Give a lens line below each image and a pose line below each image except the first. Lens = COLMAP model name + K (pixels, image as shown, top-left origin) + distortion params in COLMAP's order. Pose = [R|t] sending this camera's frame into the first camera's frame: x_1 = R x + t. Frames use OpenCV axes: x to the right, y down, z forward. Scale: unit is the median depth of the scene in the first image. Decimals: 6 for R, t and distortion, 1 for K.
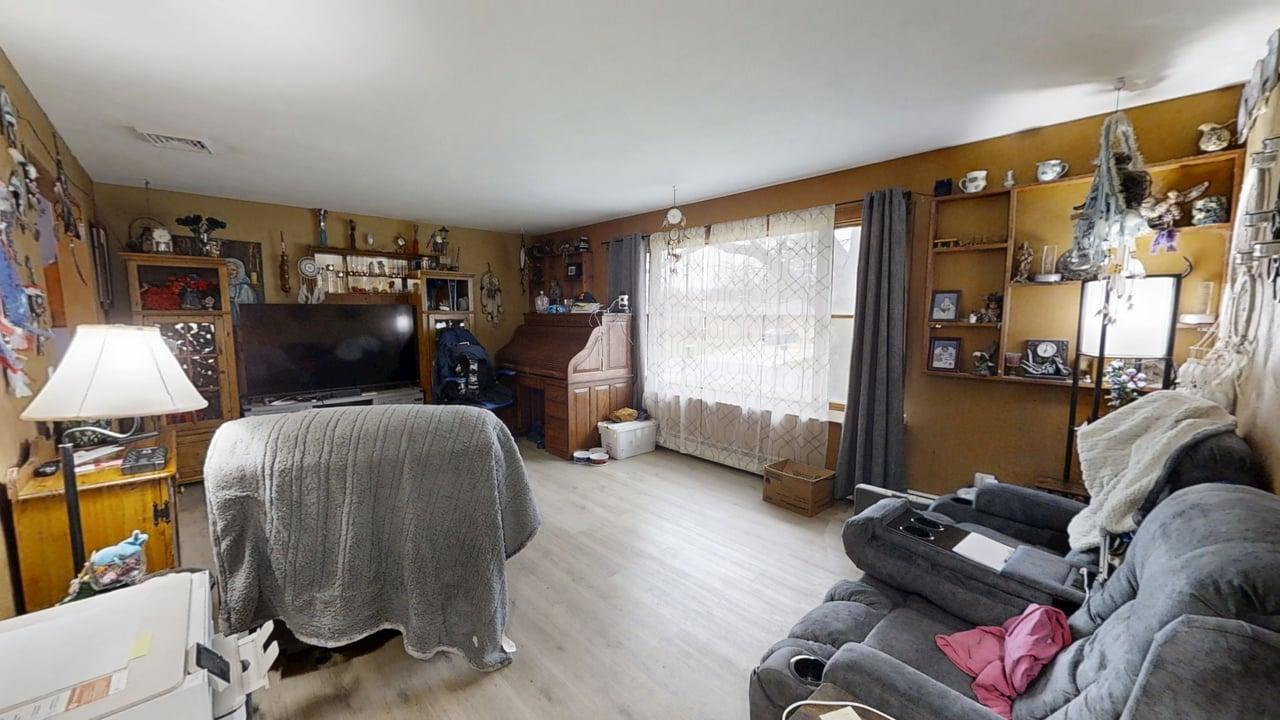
lens RADIAL K [[468.4, 0, 637.1], [0, 468.4, 363.1], [0, 0, 1]] dist [0.001067, -0.000114]
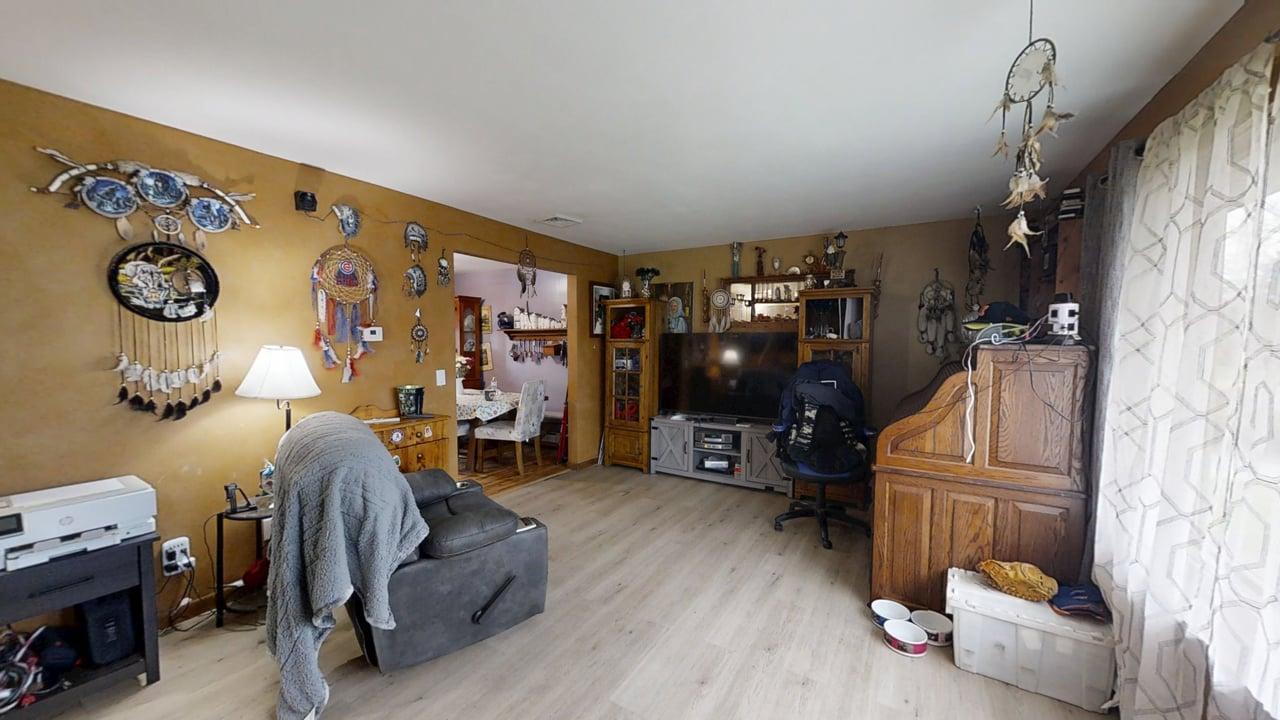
lens RADIAL K [[468.4, 0, 637.7], [0, 468.4, 361.2], [0, 0, 1]] dist [0.001067, -0.000114]
pose [[0.262856, 0.046811, -0.963699, 0.289982], [-0.107691, 0.994005, 0.018910, -0.059632], [0.958806, 0.098811, 0.266321, 0.530216]]
